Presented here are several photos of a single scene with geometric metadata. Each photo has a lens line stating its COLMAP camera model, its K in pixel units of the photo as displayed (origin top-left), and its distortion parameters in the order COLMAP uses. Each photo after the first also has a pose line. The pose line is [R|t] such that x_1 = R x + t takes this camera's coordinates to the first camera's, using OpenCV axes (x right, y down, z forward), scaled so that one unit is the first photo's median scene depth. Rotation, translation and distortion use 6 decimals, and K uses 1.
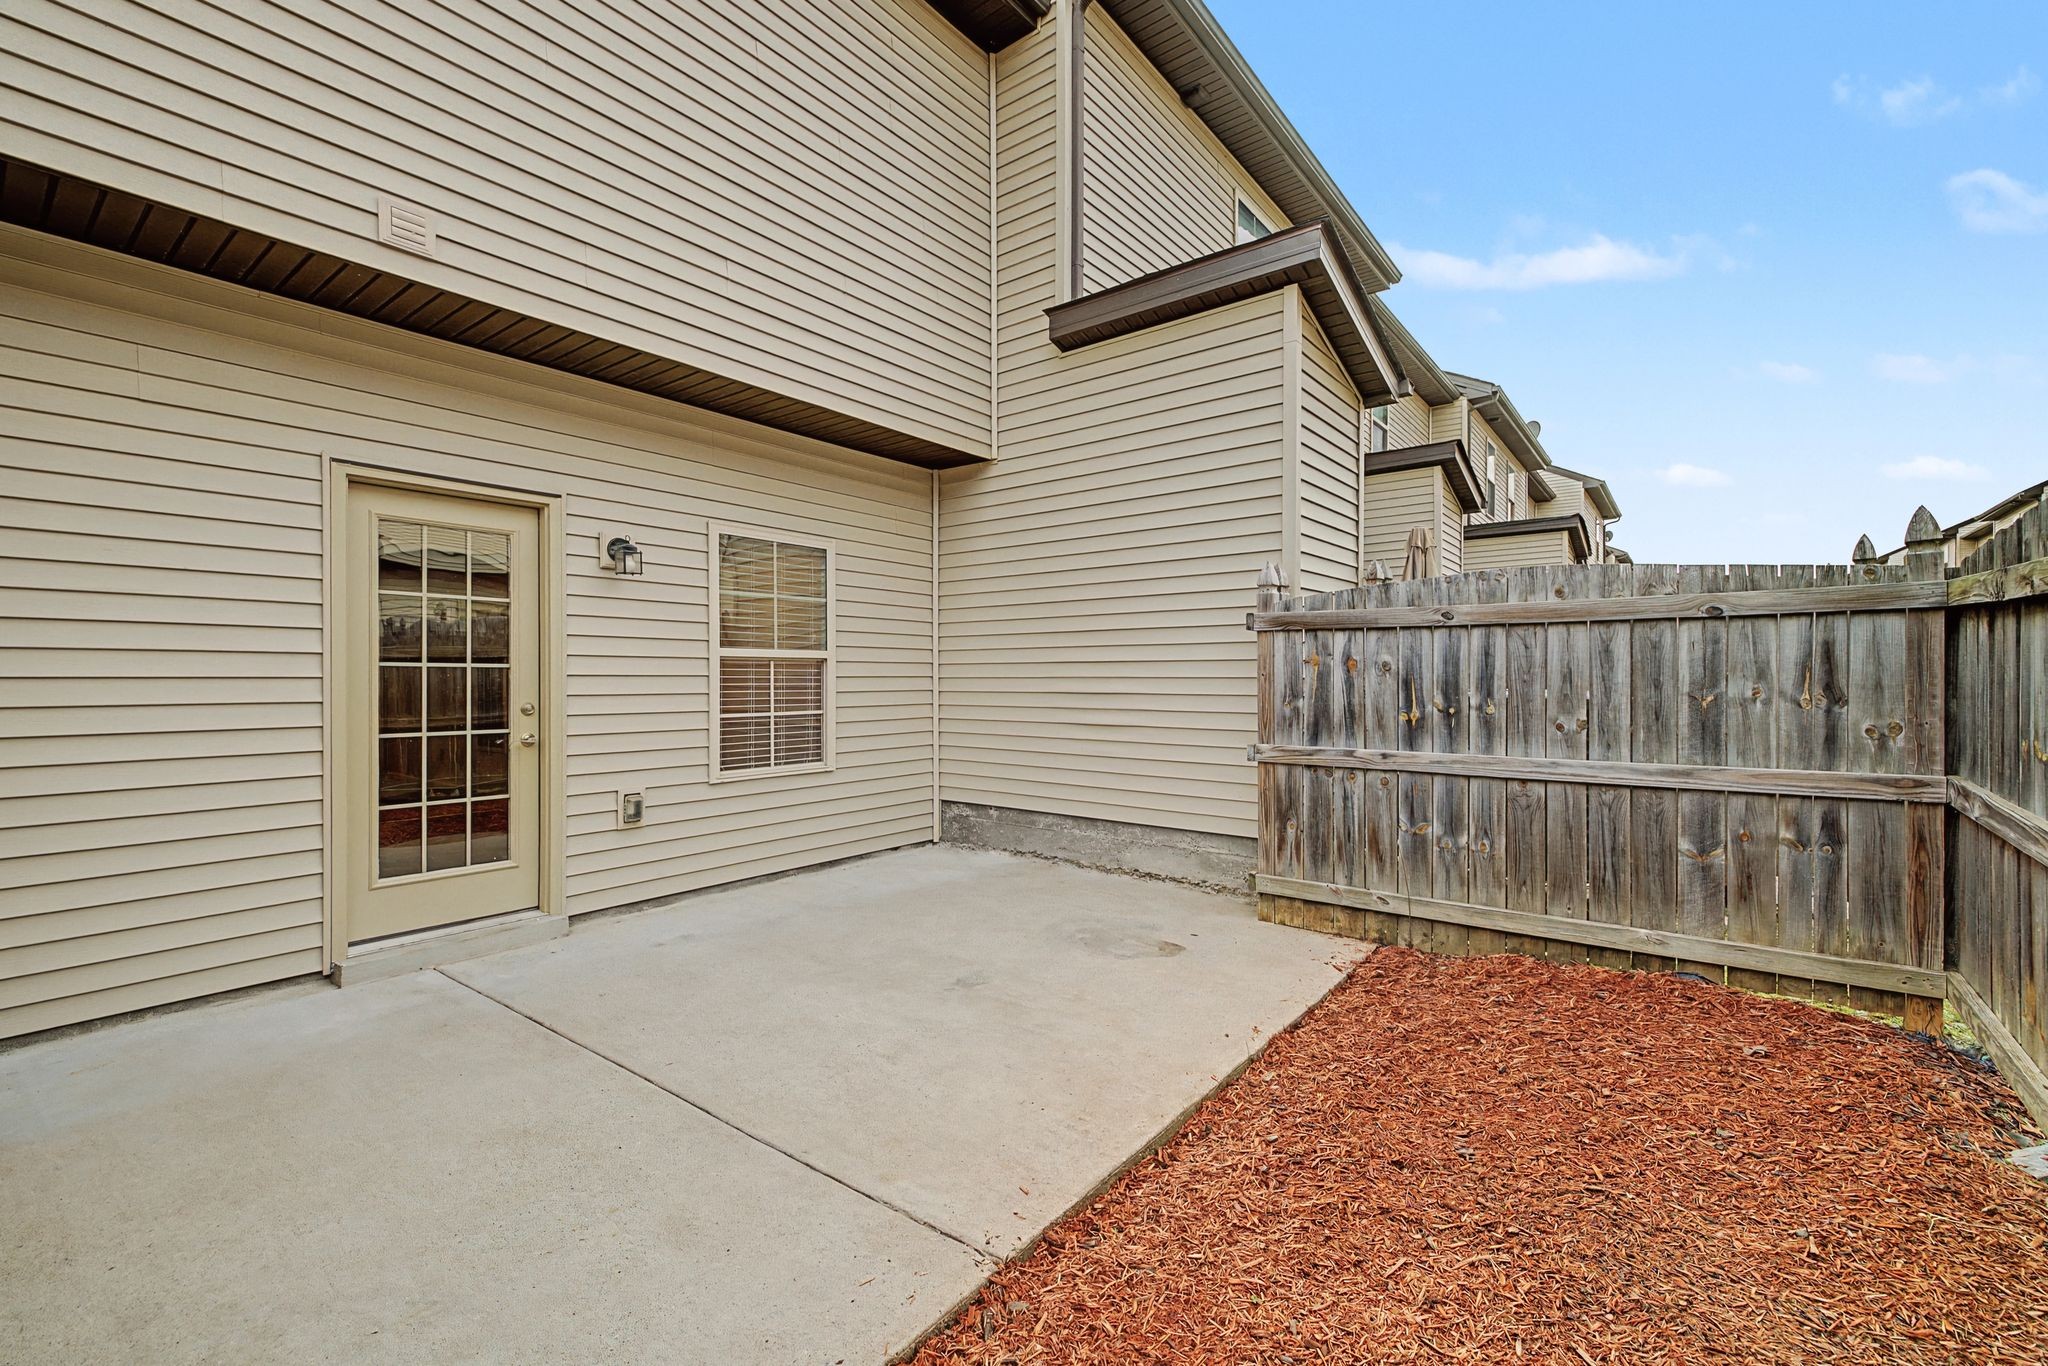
lens RADIAL K [[874.5, 0, 1027.0], [0, 874.5, 689.8], [0, 0, 1]] dist [0.002070, -0.000122]
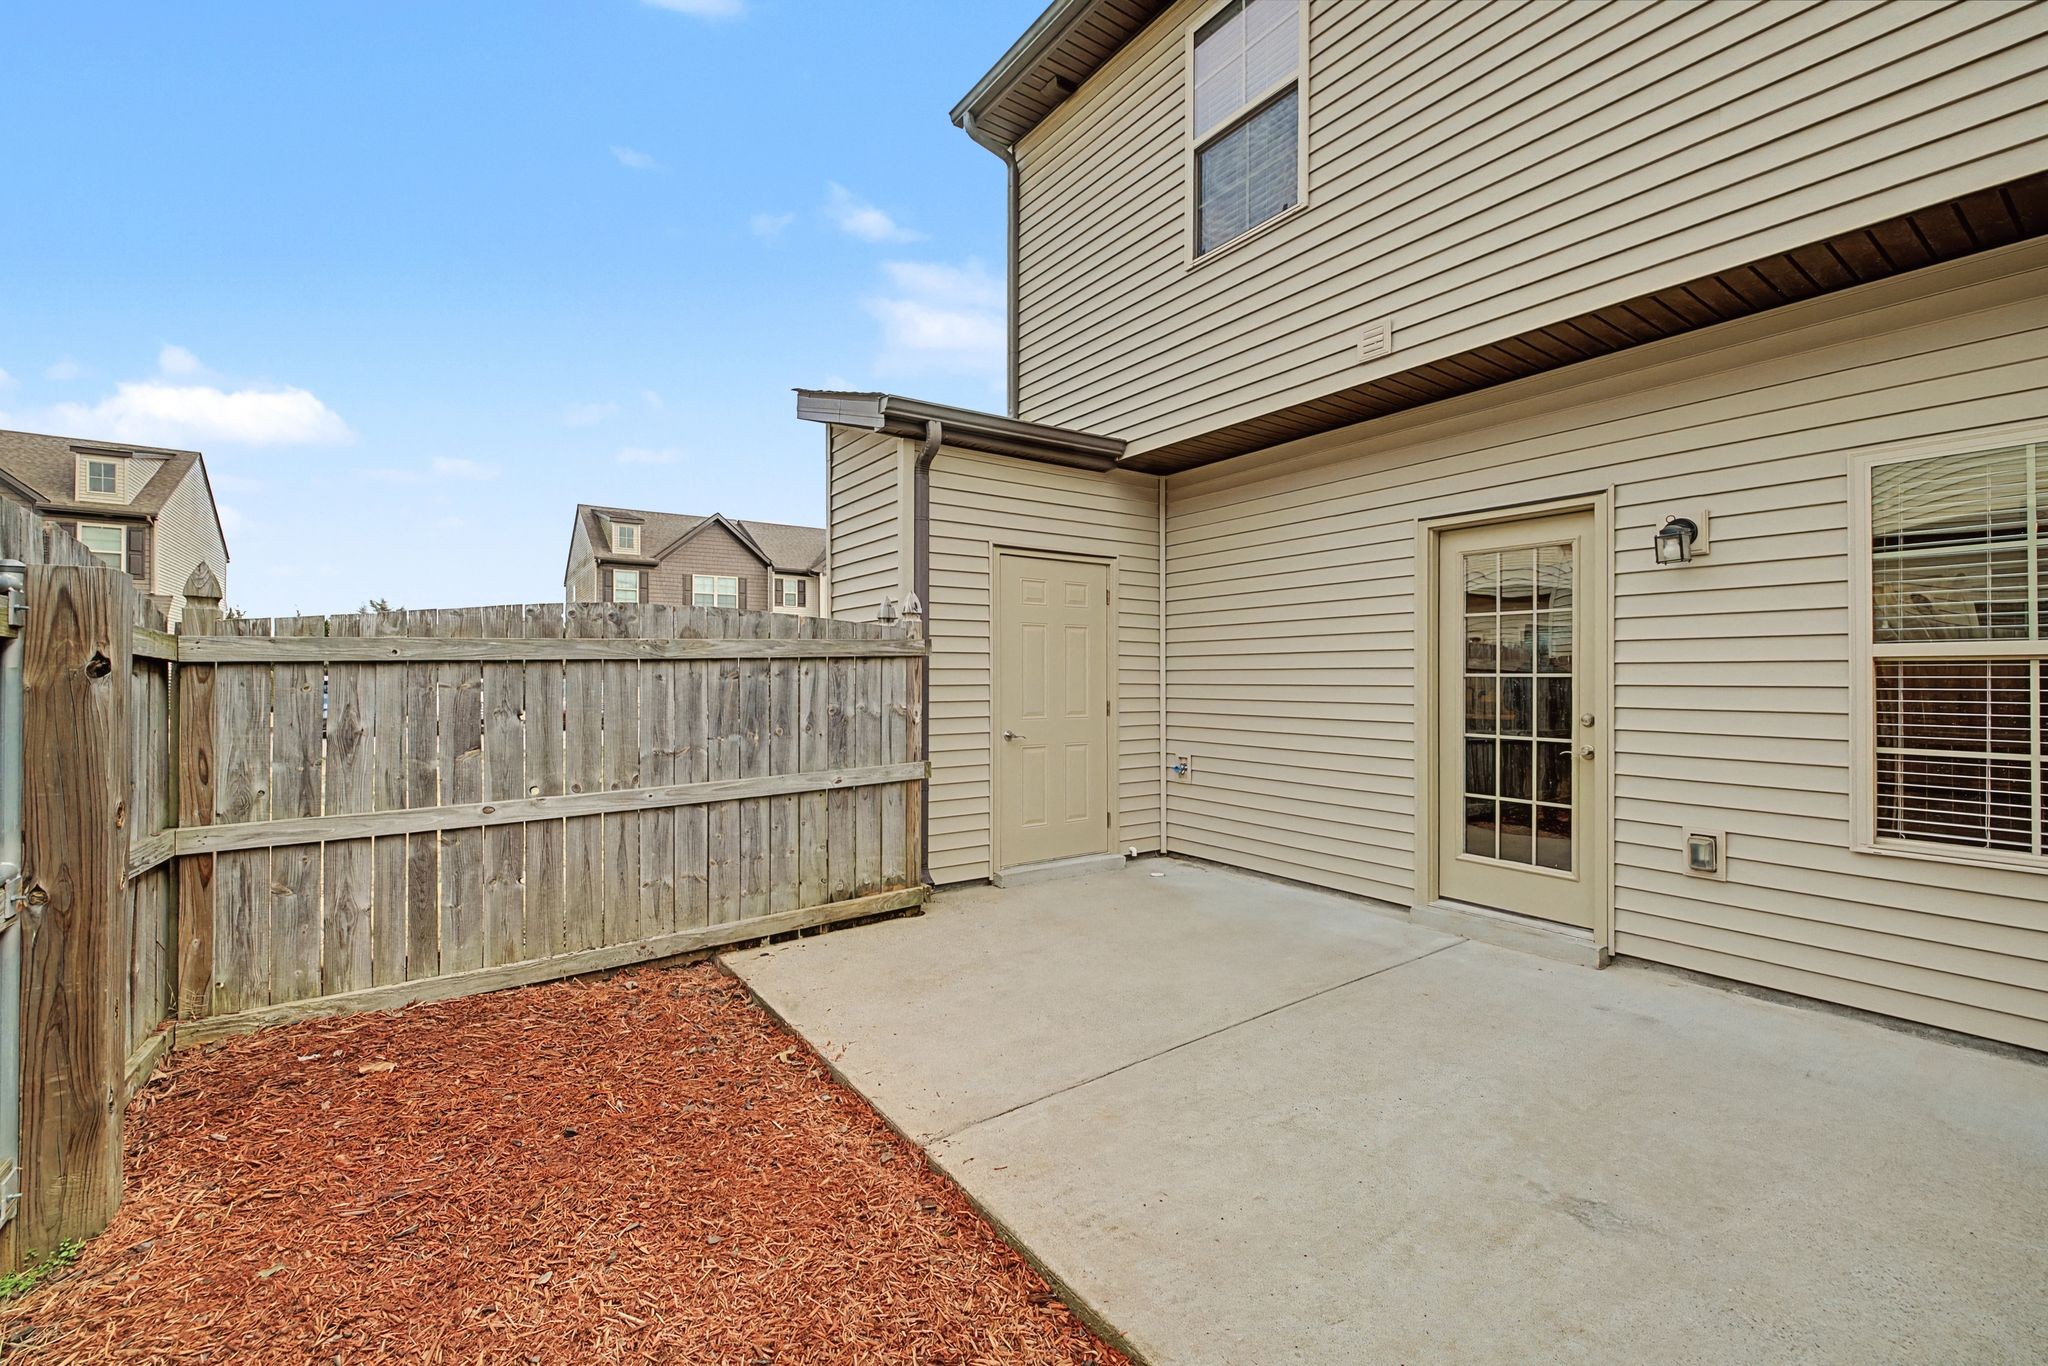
lens RADIAL K [[874.5, 0, 1030.1], [0, 874.5, 672.6], [0, 0, 1]] dist [0.002070, -0.000122]
pose [[-0.308786, -0.010202, -0.951077, 0.542599], [-0.019820, 0.999794, -0.004289, -0.014070], [0.950925, 0.017526, -0.308925, 0.730286]]
